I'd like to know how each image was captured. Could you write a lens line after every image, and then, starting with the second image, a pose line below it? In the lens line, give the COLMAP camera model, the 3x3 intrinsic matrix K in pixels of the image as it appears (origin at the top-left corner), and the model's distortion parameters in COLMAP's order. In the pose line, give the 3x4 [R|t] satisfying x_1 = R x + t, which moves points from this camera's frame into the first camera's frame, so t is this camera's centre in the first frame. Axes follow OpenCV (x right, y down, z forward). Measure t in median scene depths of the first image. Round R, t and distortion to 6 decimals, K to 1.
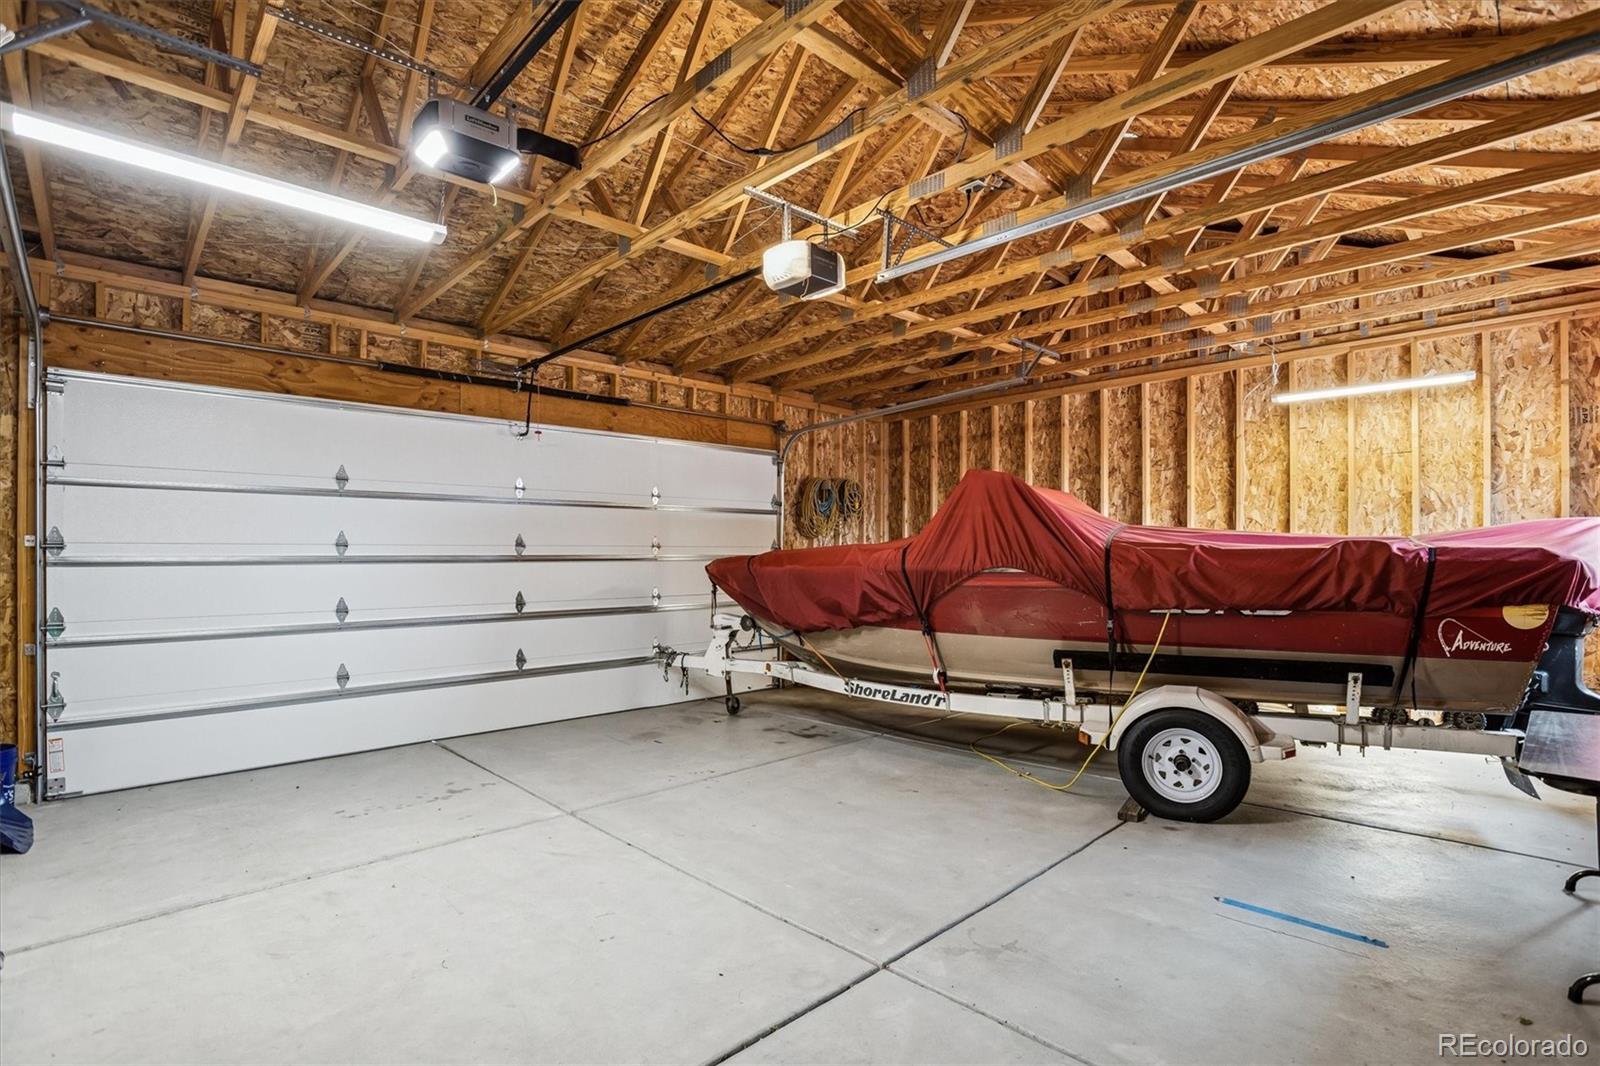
lens RADIAL K [[745.9, 0, 809.5], [0, 745.9, 543.9], [0, 0, 1]] dist [-0.047974, 0.004567]
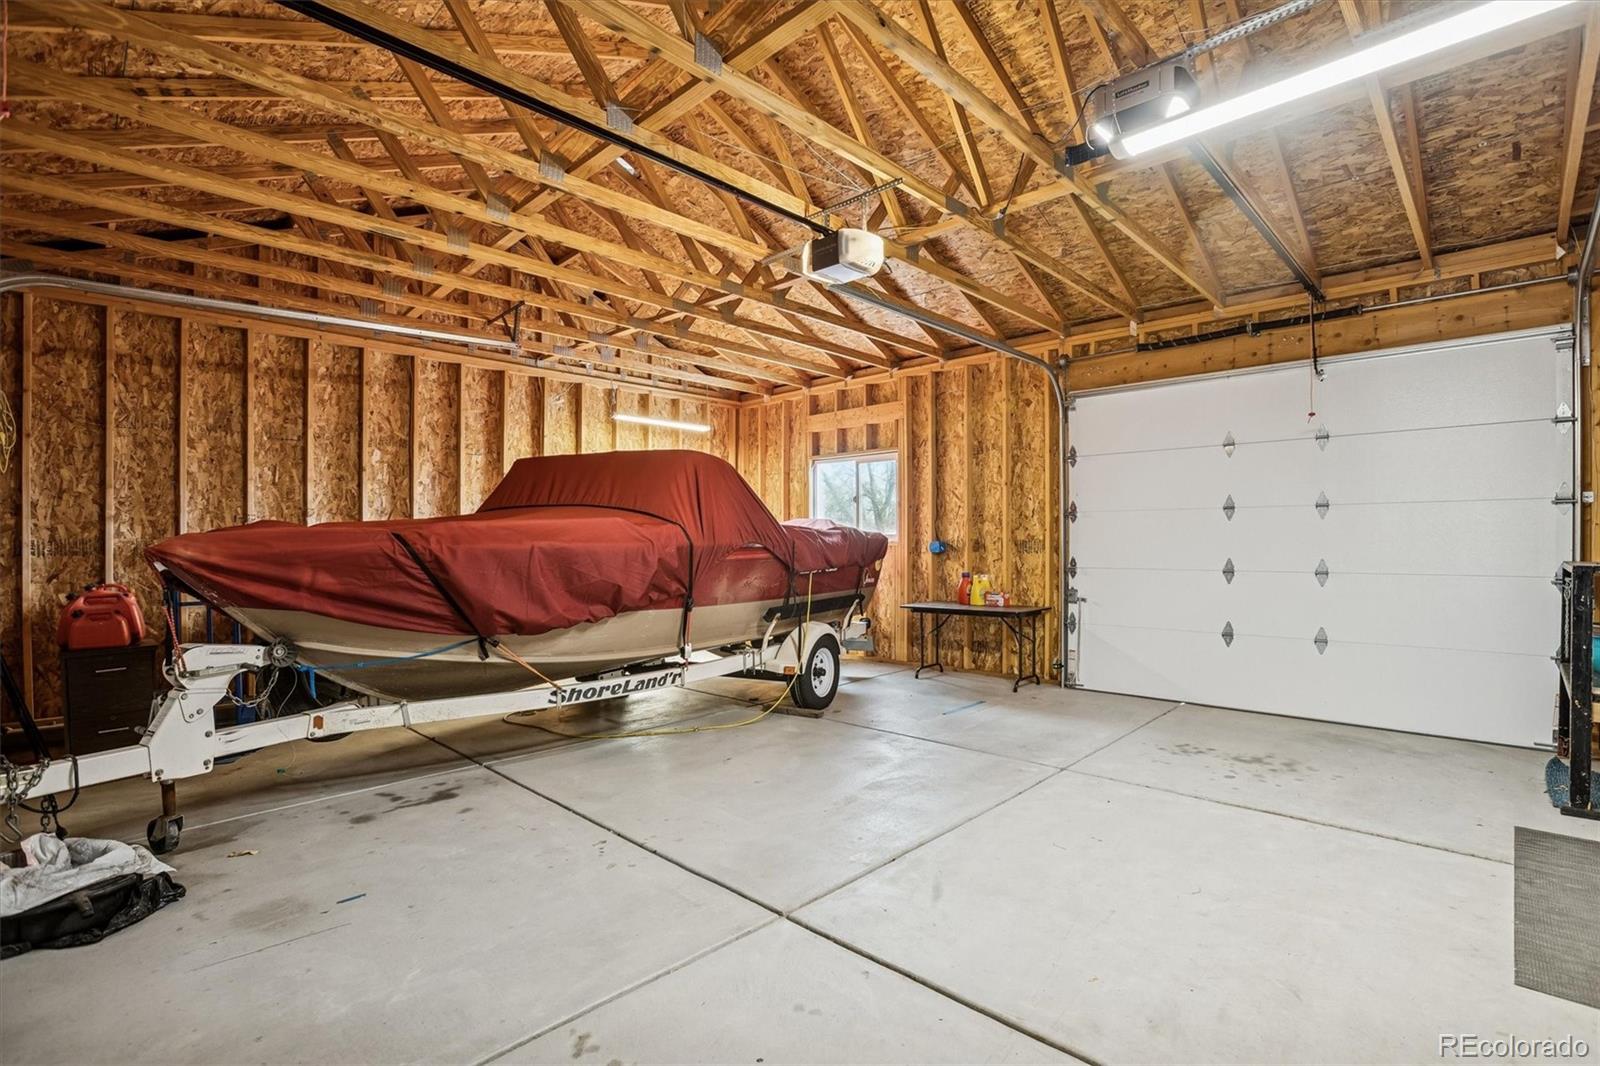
lens RADIAL K [[745.9, 0, 809.7], [0, 745.9, 543.1], [0, 0, 1]] dist [-0.047974, 0.004567]
pose [[-0.012137, 0.002941, 0.999922, -0.662242], [-0.011468, 0.999930, -0.003080, 0.025054], [-0.999861, -0.011504, -0.012103, 0.664868]]
